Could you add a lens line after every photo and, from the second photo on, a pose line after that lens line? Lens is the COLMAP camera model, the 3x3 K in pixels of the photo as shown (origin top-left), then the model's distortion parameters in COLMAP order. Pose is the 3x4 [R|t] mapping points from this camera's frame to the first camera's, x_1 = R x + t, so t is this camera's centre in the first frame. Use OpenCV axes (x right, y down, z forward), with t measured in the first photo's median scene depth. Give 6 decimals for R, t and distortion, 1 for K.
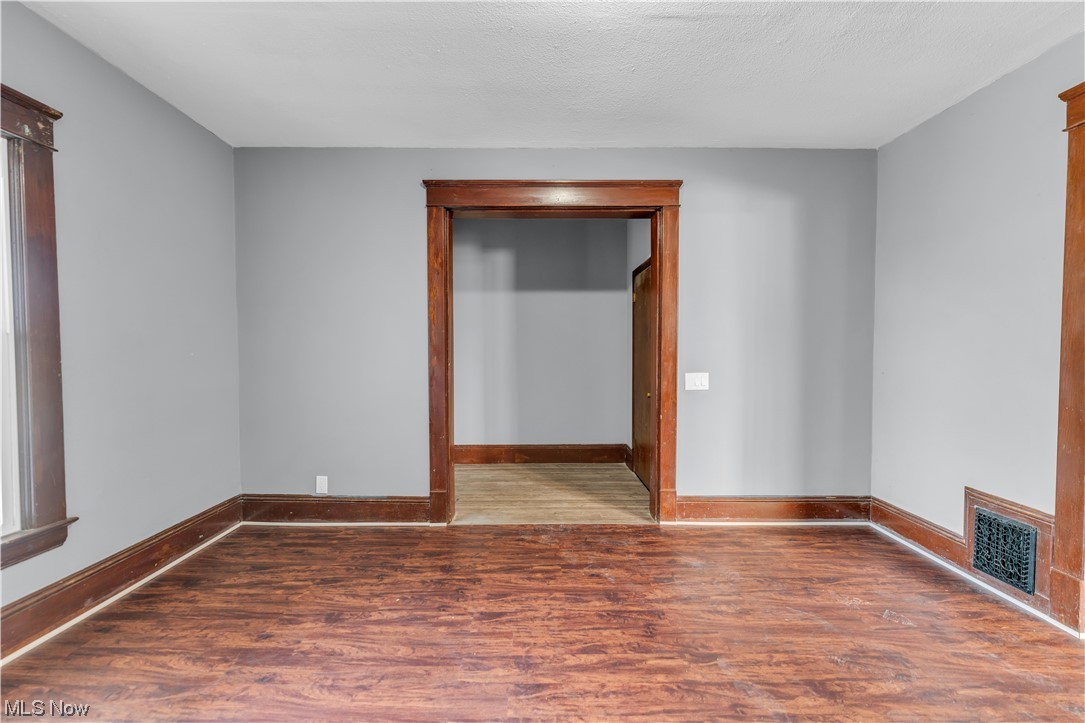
lens RADIAL K [[432.9, 0, 540.9], [0, 432.9, 362.9], [0, 0, 1]] dist [0.000385, -0.000018]
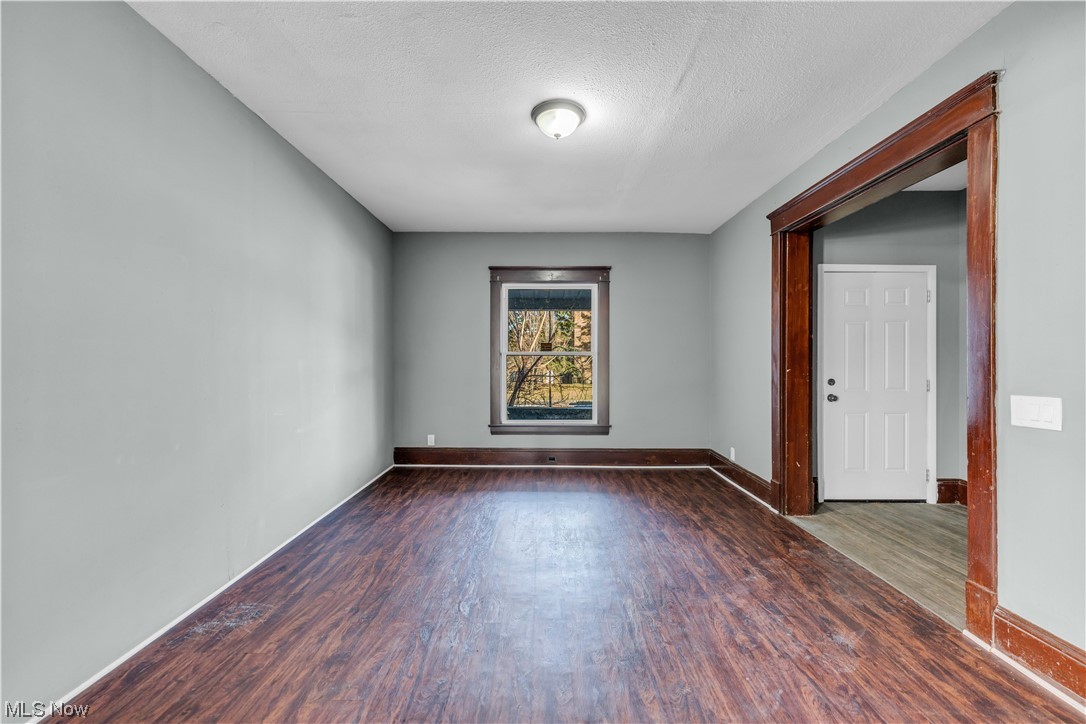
lens RADIAL K [[429.6, 0, 543.0], [0, 429.6, 362.0], [0, 0, 1]] dist [-0.002922, -0.000451]
pose [[-0.000325, 0.003460, -0.999994, 1.048368], [-0.031165, 0.999508, 0.003468, -0.003791], [0.999514, 0.031166, -0.000217, 0.444699]]
